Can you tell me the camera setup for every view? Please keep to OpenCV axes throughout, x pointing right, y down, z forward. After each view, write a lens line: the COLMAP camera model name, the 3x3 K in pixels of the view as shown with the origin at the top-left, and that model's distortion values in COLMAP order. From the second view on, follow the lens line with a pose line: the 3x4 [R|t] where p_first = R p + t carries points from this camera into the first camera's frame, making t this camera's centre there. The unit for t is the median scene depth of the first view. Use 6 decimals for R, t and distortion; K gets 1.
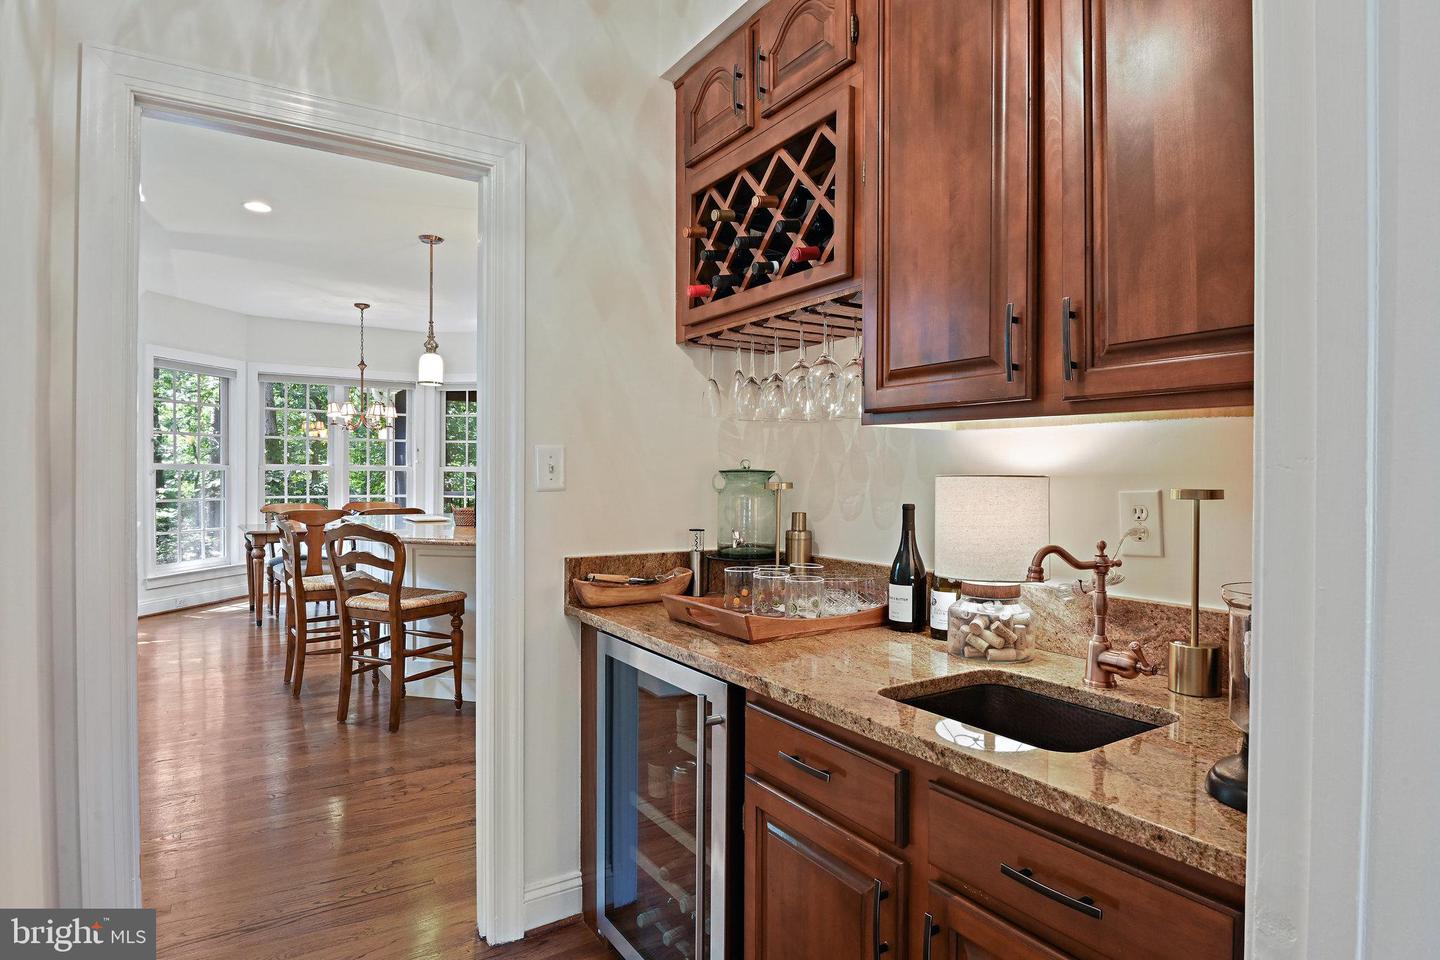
lens RADIAL K [[776.8, 0, 716.1], [0, 776.8, 475.7], [0, 0, 1]] dist [-0.004246, -0.000175]
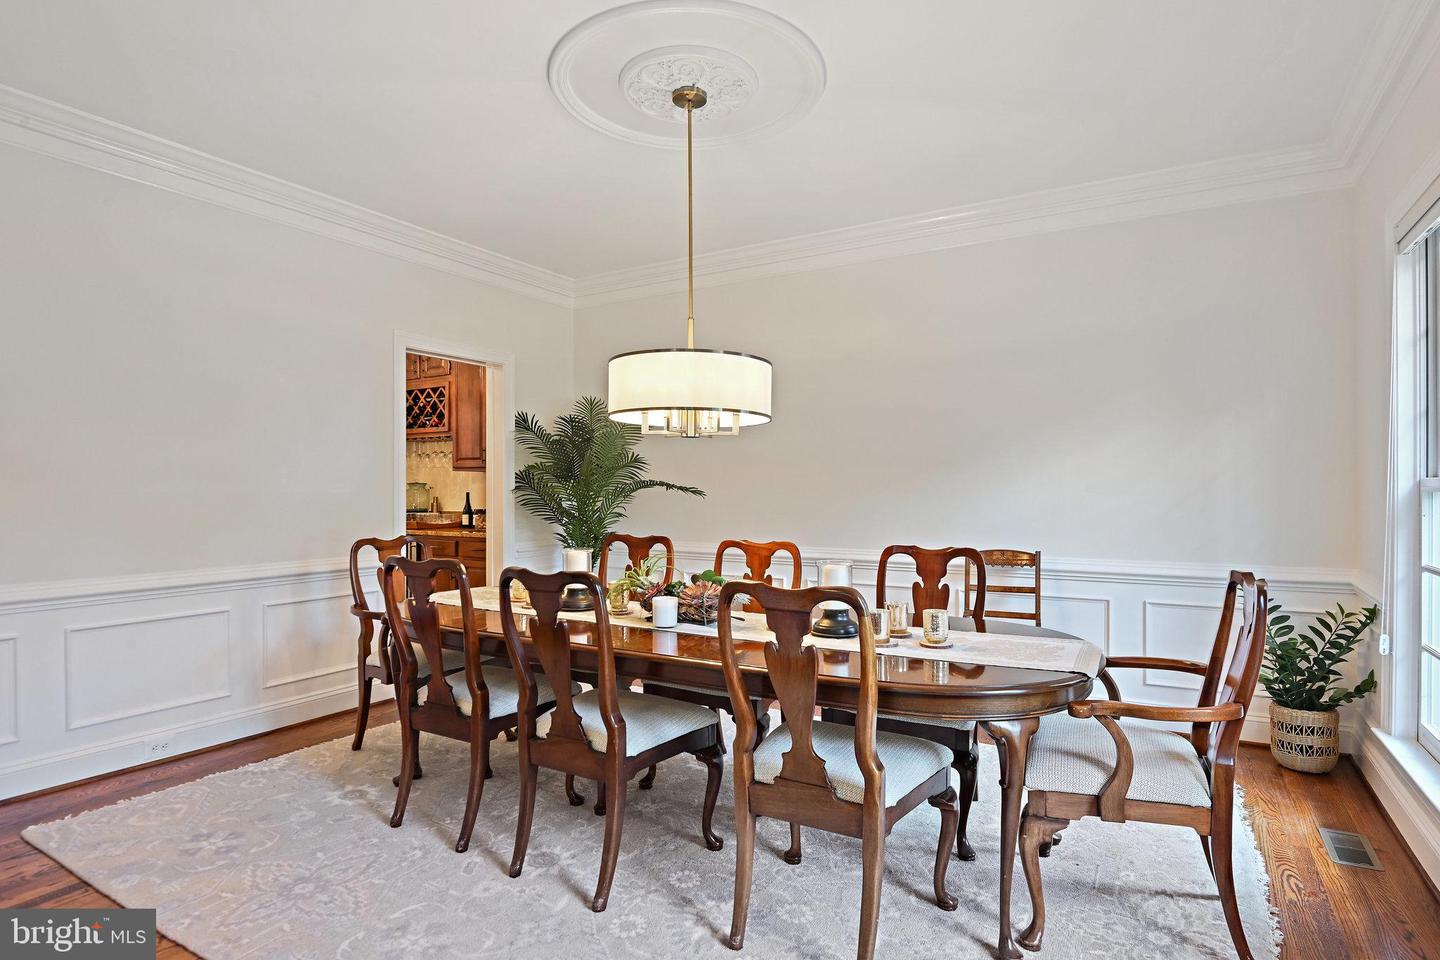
lens RADIAL K [[776.8, 0, 717.9], [0, 776.8, 486.3], [0, 0, 1]] dist [-0.004246, -0.000175]
pose [[0.901461, -0.003291, 0.432847, -0.261740], [0.004912, 0.999984, -0.002626, 0.023174], [-0.432832, 0.004493, 0.901463, -2.737448]]
